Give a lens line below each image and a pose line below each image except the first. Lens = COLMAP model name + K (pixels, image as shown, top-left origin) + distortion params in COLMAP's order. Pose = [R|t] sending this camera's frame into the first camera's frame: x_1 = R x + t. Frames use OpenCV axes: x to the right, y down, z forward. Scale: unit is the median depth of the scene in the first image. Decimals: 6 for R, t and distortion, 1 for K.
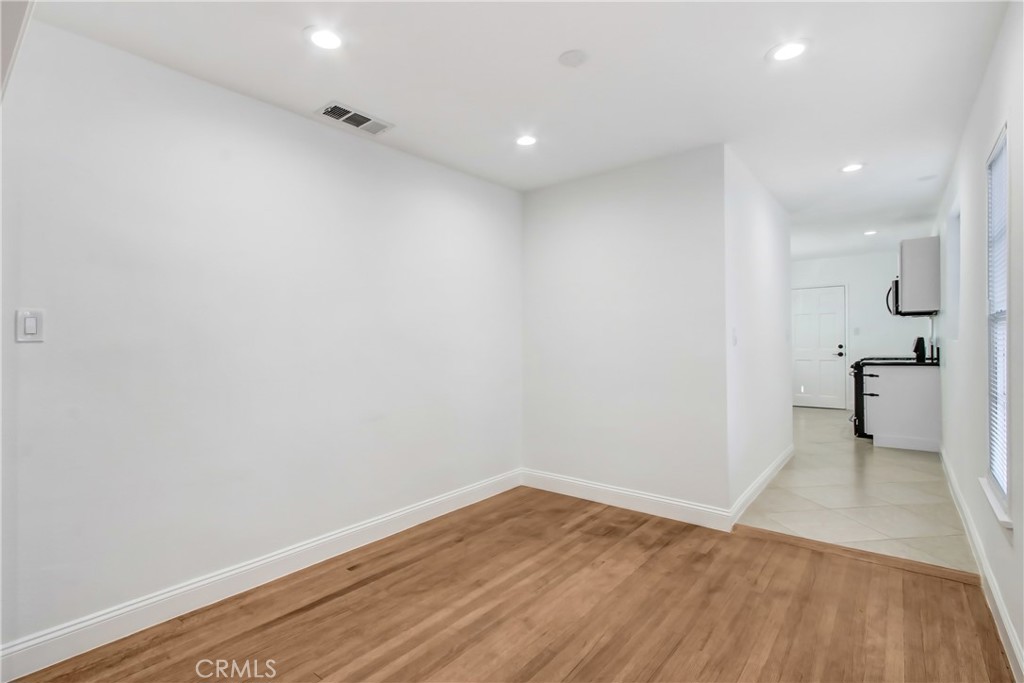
lens RADIAL K [[490.9, 0, 511.4], [0, 490.9, 341.5], [0, 0, 1]] dist [-0.000357, -0.000522]
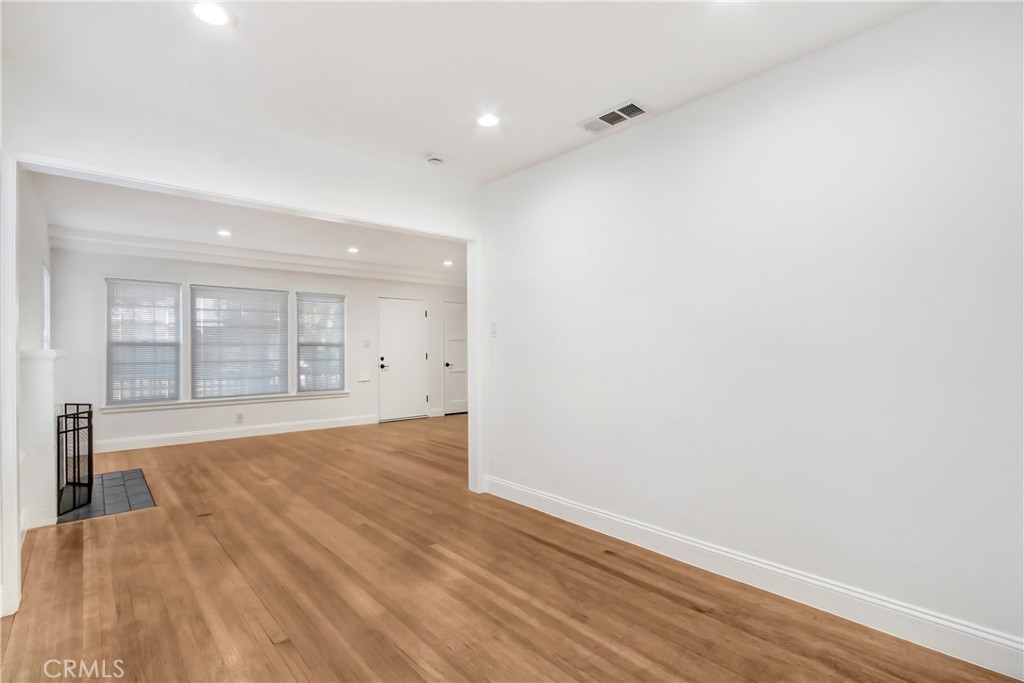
lens RADIAL K [[490.9, 0, 512.3], [0, 490.9, 343.7], [0, 0, 1]] dist [-0.000357, -0.000522]
pose [[-0.182275, 0.002019, -0.983246, 0.811905], [0.009654, 0.999953, 0.000263, -0.004518], [0.983200, -0.009444, -0.182285, 1.024025]]
